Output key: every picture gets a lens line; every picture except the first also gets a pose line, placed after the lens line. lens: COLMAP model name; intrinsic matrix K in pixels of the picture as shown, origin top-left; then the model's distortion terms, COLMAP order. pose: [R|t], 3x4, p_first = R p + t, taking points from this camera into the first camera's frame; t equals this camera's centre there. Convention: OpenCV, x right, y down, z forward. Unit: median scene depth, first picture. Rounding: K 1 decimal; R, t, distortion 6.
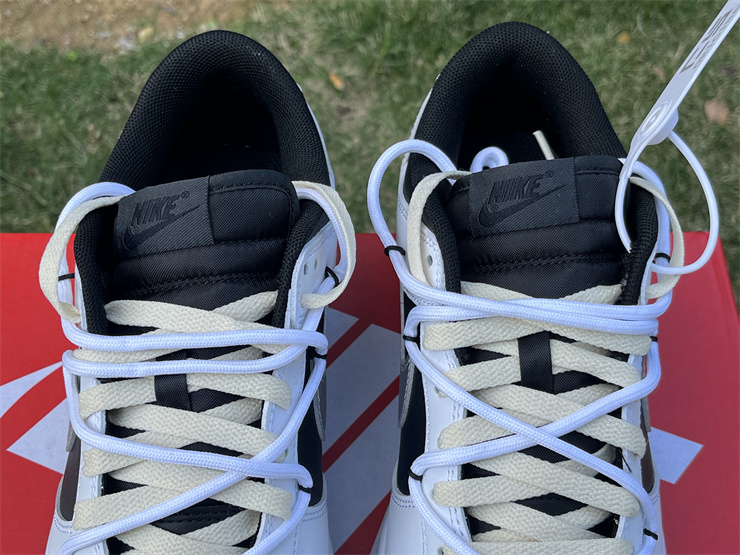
lens RADIAL K [[1057.8, 0, 370.0], [0, 1057.8, 277.5], [0, 0, 1]] dist [0.243534, -0.747695]
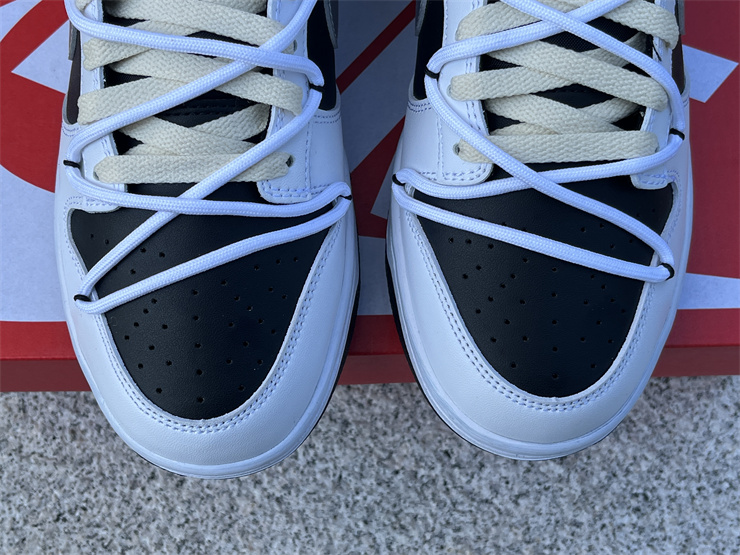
lens RADIAL K [[1057.8, 0, 370.0], [0, 1057.8, 277.5], [0, 0, 1]] dist [0.243534, -0.747695]
pose [[0.999652, -0.002239, -0.026269, 0.012457], [0.007888, 0.976147, 0.216969, 0.160779], [0.025157, -0.217101, 0.975825, 0.032349]]
